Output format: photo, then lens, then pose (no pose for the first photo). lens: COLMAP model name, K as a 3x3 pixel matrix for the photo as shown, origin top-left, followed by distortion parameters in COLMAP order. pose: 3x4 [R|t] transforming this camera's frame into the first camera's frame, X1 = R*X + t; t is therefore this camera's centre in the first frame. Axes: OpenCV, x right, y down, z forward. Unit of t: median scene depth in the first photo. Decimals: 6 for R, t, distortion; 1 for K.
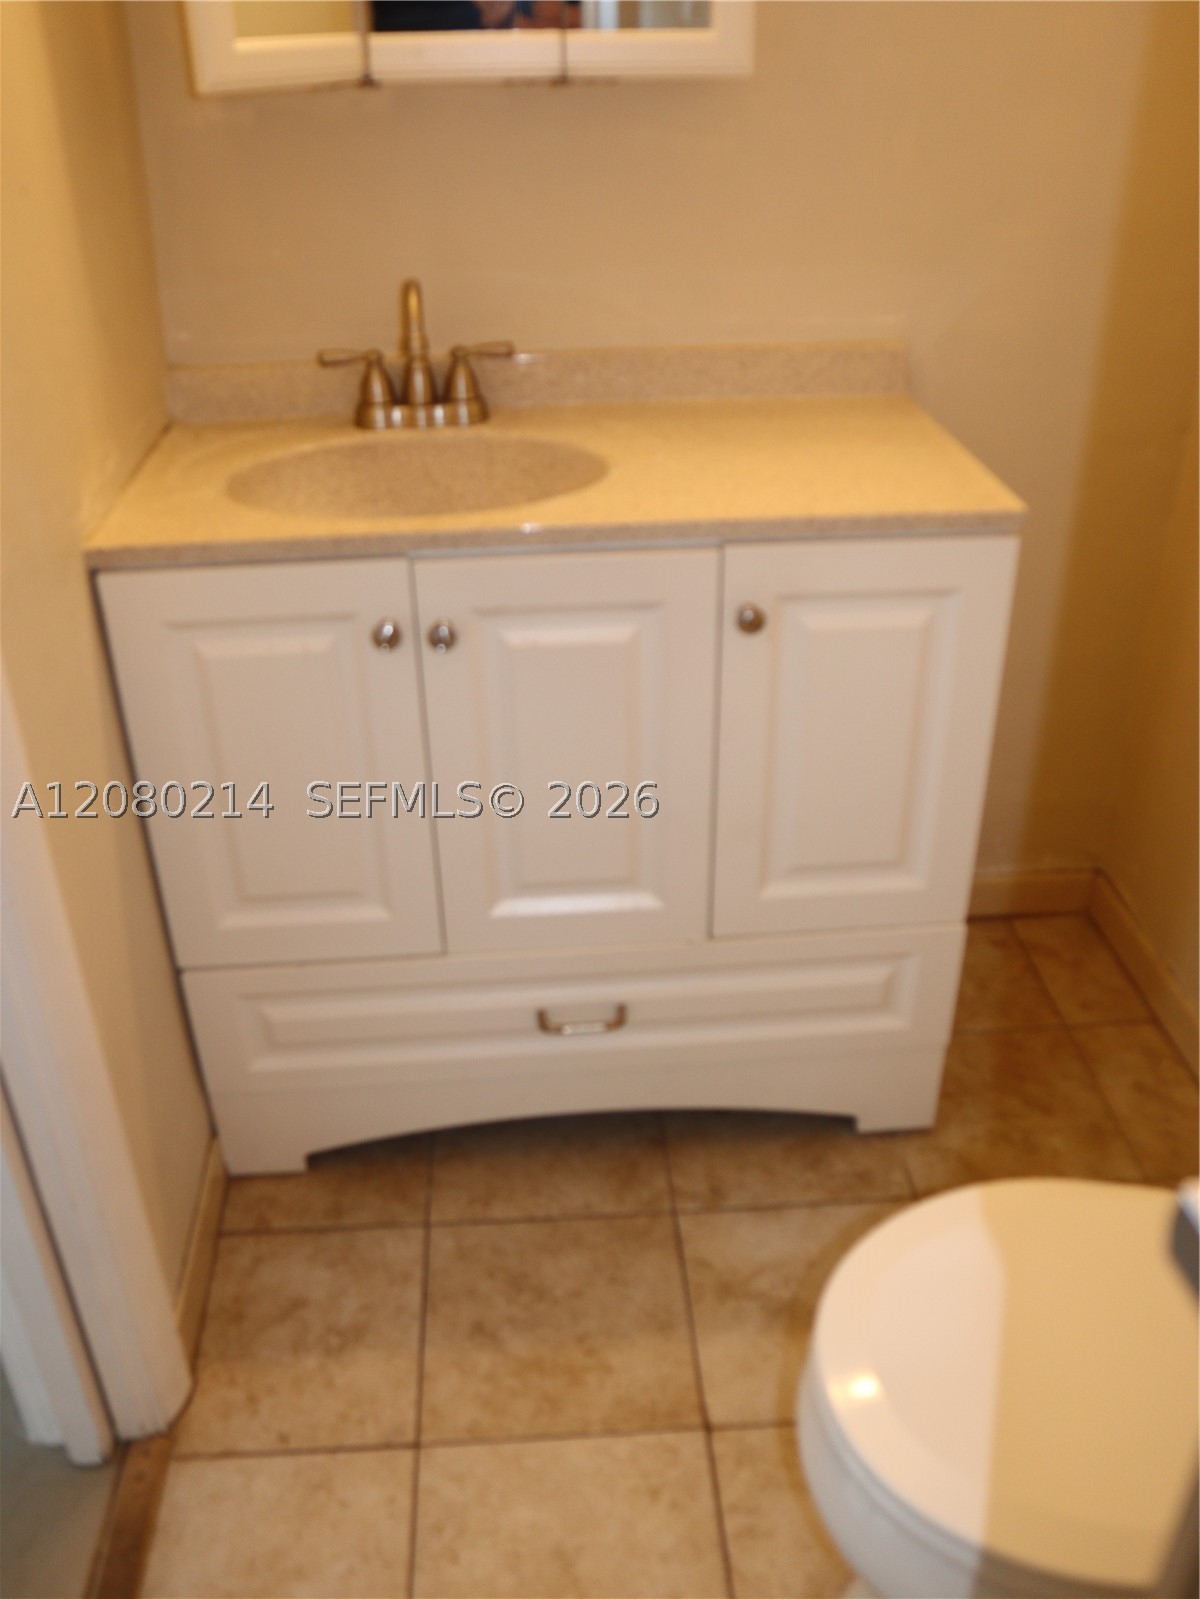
lens RADIAL K [[1448.8, 0, 599.8], [0, 1448.8, 829.3], [0, 0, 1]] dist [-0.046899, 0.029765]
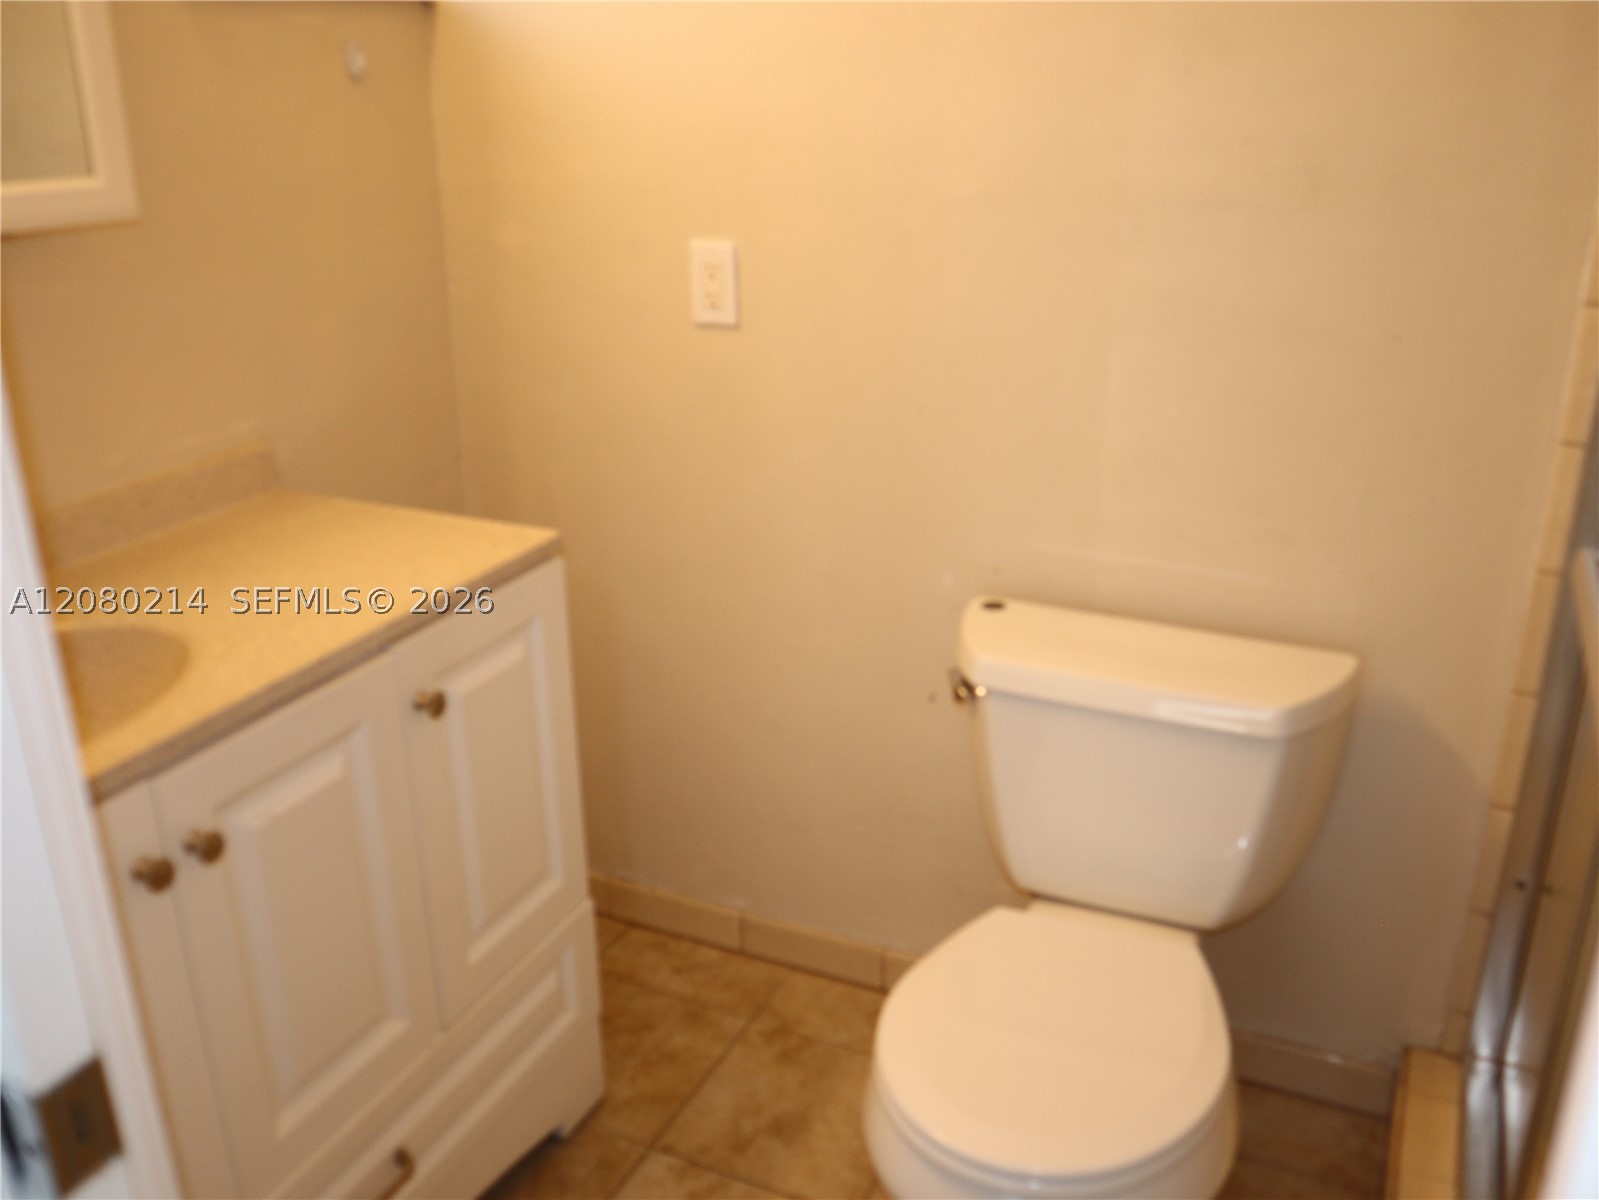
lens RADIAL K [[1448.8, 0, 799.5], [0, 1448.8, 600.0], [0, 0, 1]] dist [-0.046899, 0.029765]
pose [[0.481620, -0.302588, 0.822486, -0.490566], [0.451895, 0.889861, 0.062760, -0.128666], [-0.750888, 0.341451, 0.565312, 0.159018]]
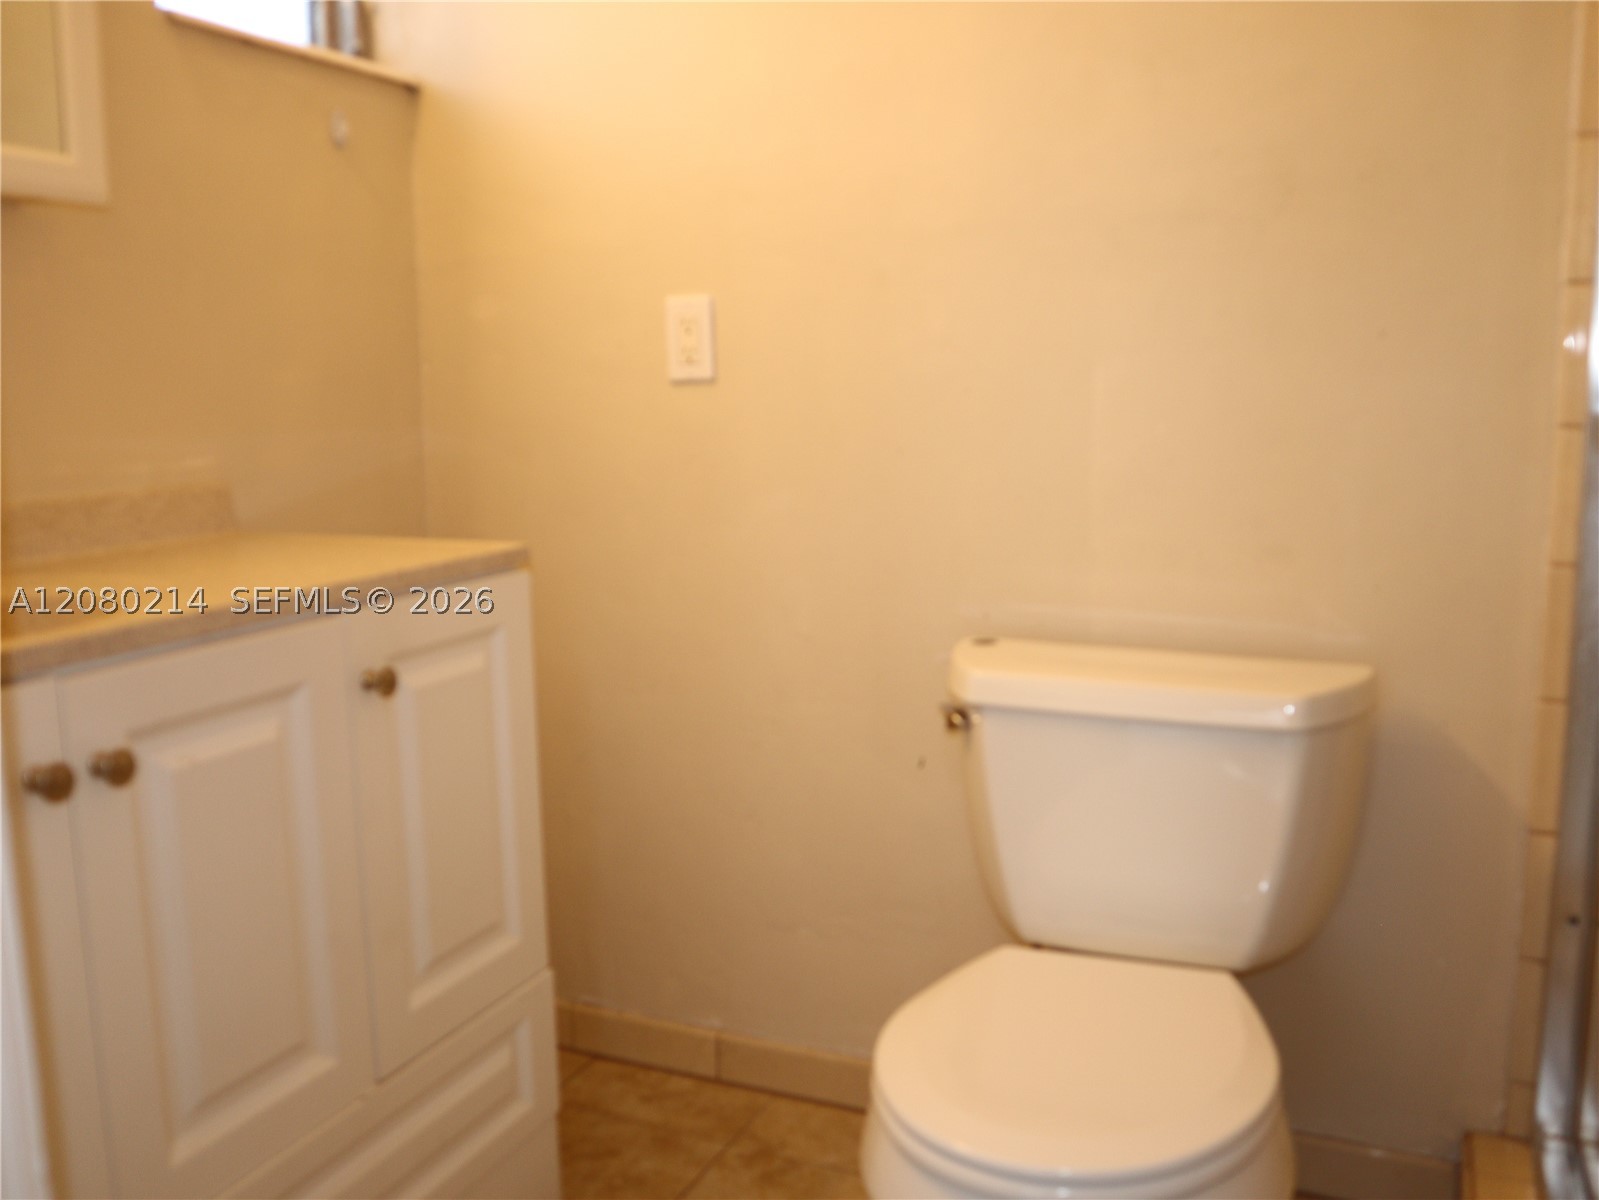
lens RADIAL K [[1448.8, 0, 799.5], [0, 1448.8, 600.0], [0, 0, 1]] dist [-0.046899, 0.029765]
pose [[0.464259, -0.121768, 0.877289, -0.488803], [0.461793, 0.878496, -0.122443, 0.040864], [-0.755785, 0.461971, 0.464081, 0.268077]]
